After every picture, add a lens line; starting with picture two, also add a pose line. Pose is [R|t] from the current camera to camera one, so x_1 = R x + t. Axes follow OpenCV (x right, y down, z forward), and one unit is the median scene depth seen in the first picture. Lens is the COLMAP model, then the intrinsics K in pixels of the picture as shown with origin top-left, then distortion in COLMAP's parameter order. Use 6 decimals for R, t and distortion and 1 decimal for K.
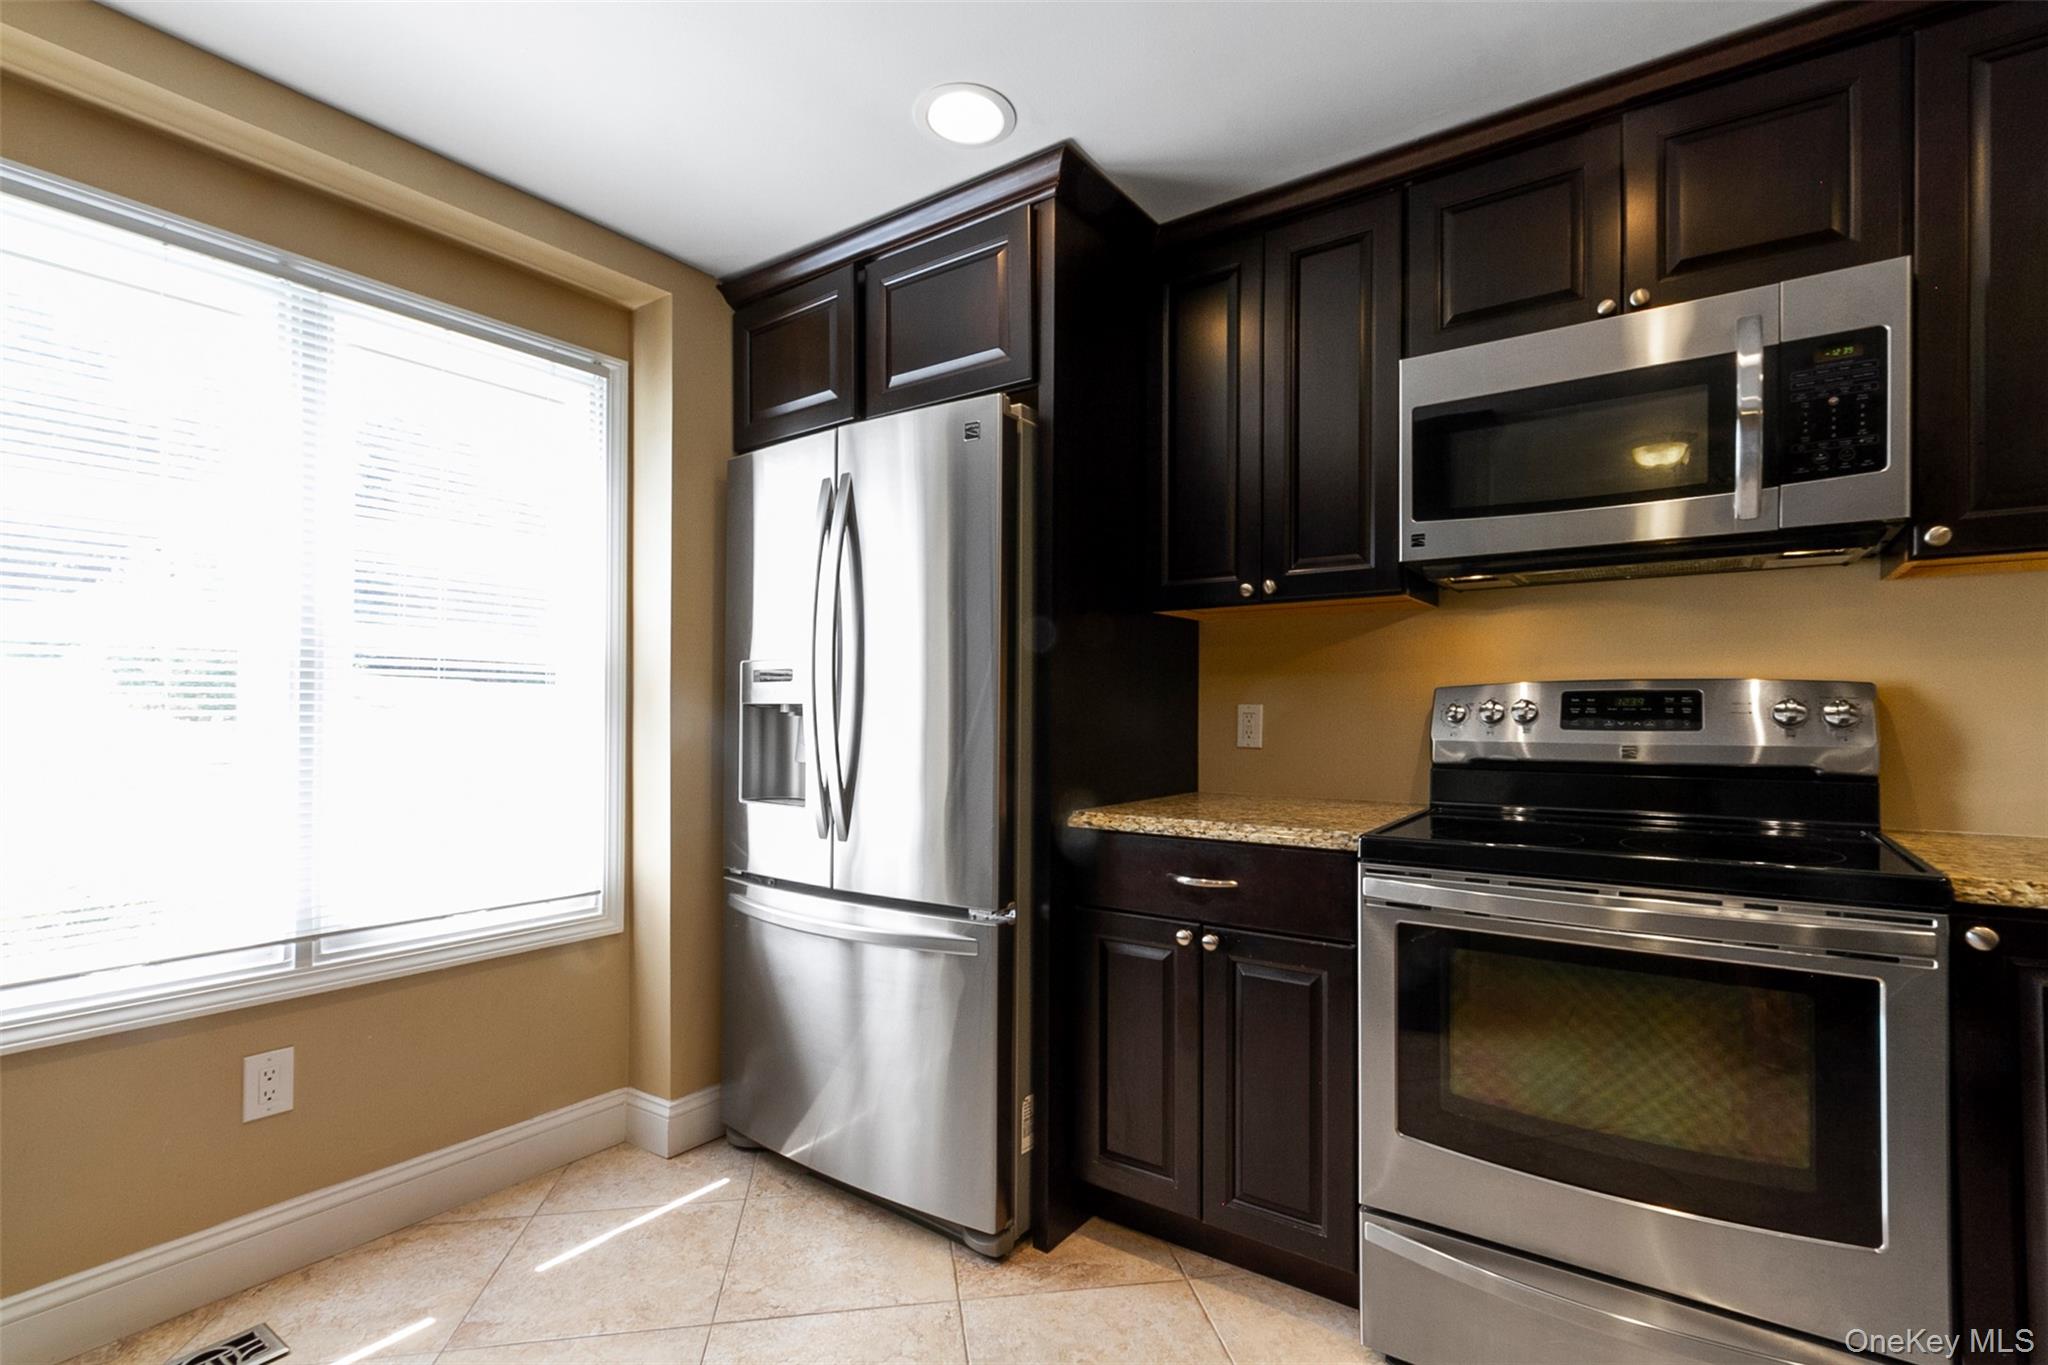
lens RADIAL K [[960.3, 0, 1035.9], [0, 960.3, 700.2], [0, 0, 1]] dist [0.008609, 0.000179]
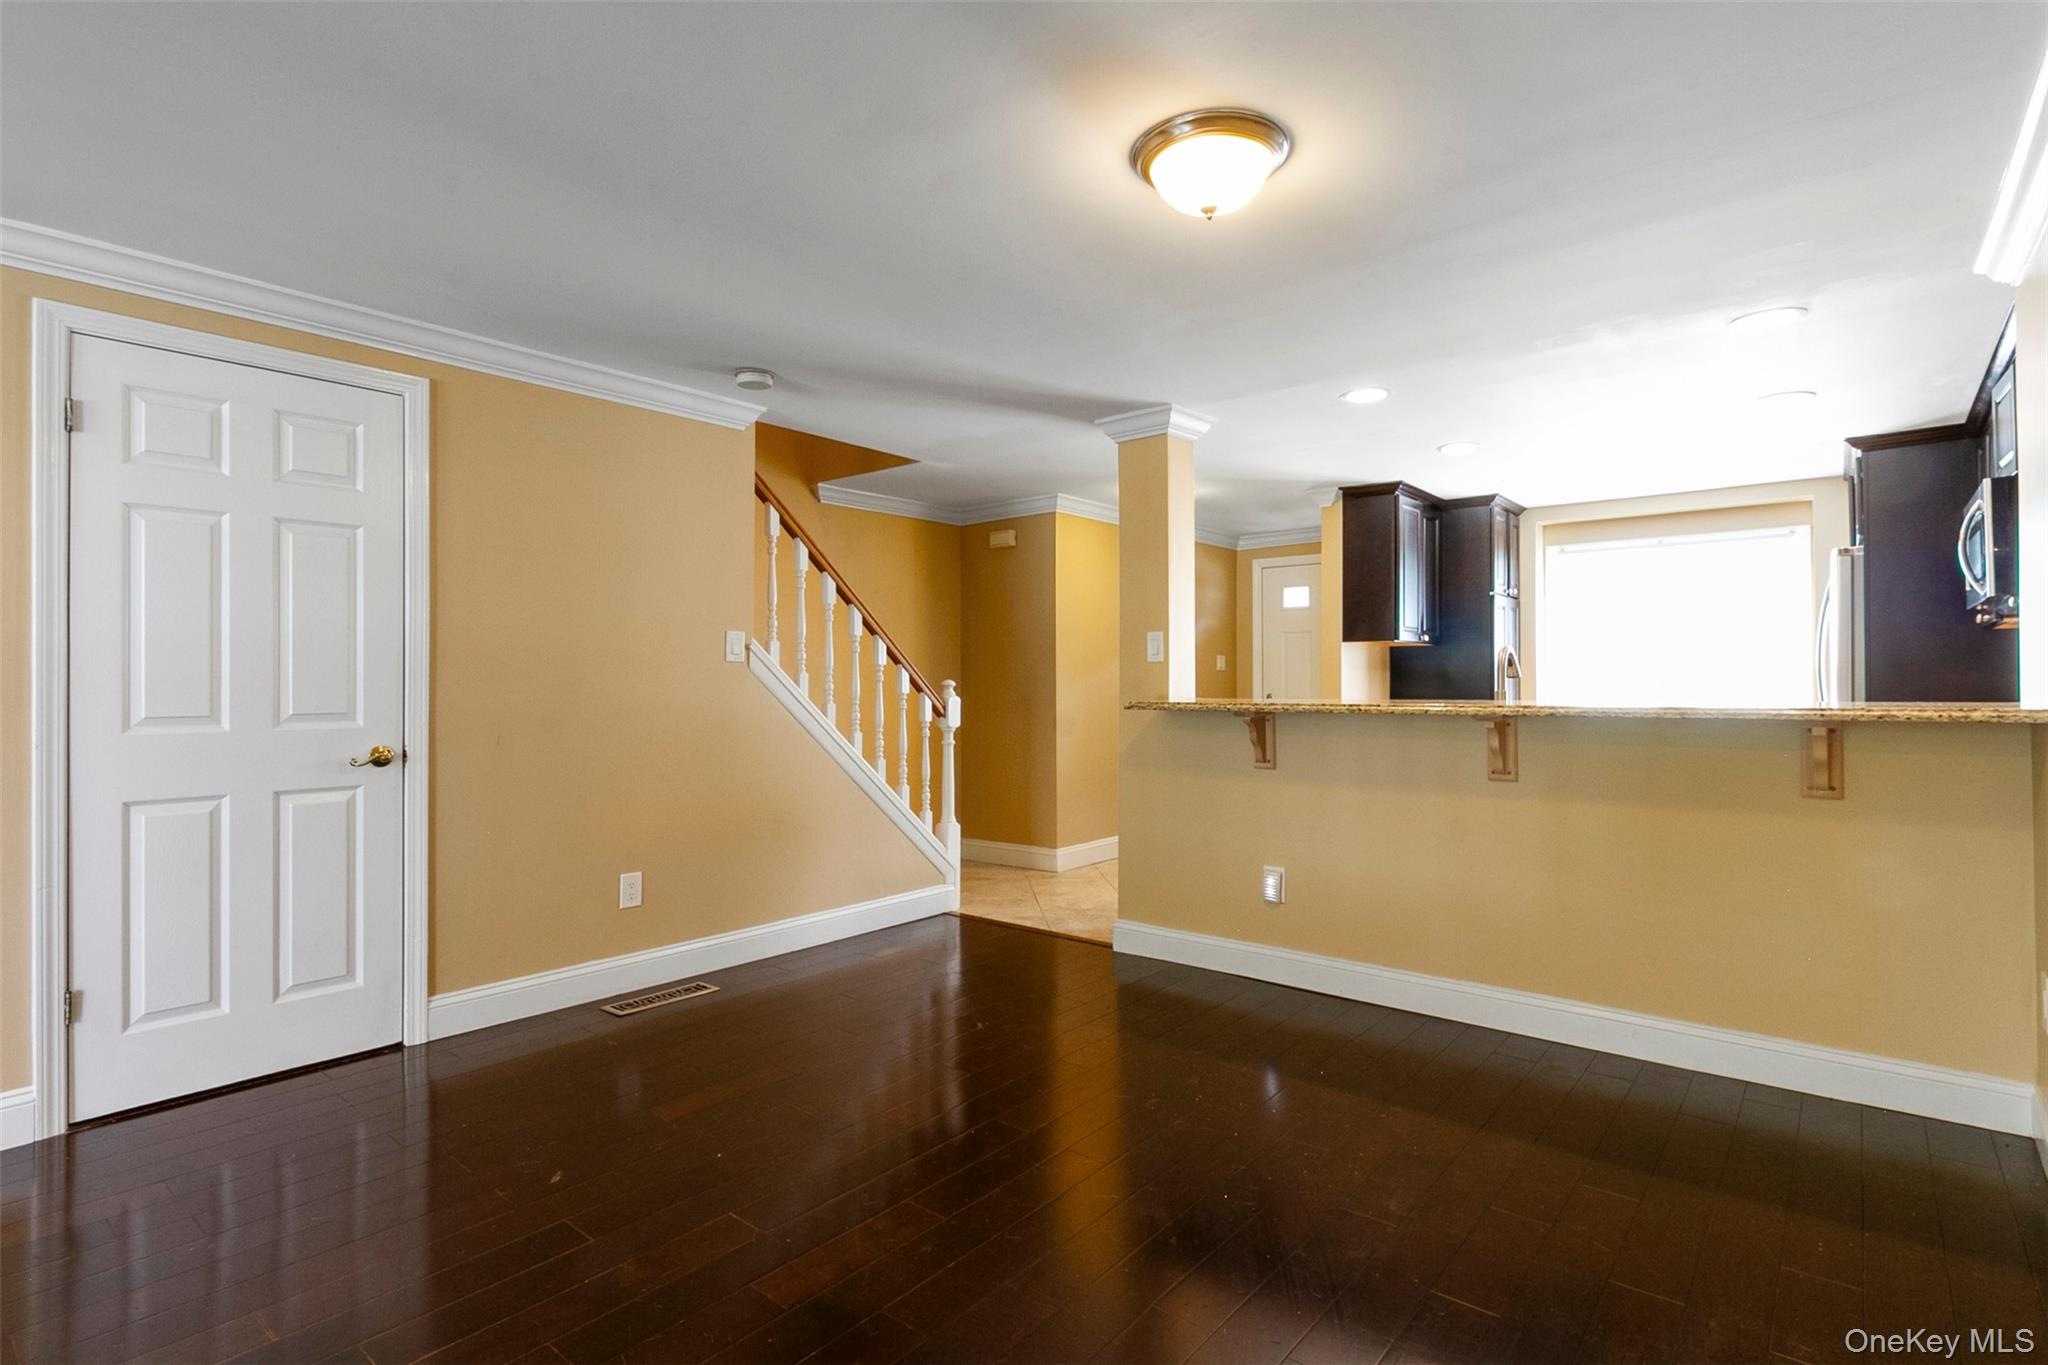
lens RADIAL K [[1010.7, 0, 1037.3], [0, 1010.7, 678.6], [0, 0, 1]] dist [-0.001642, -0.001179]
pose [[-0.073538, -0.005484, -0.997277, 2.451312], [0.016470, 0.999842, -0.006712, -0.018219], [0.997156, -0.016919, -0.073436, -0.726964]]
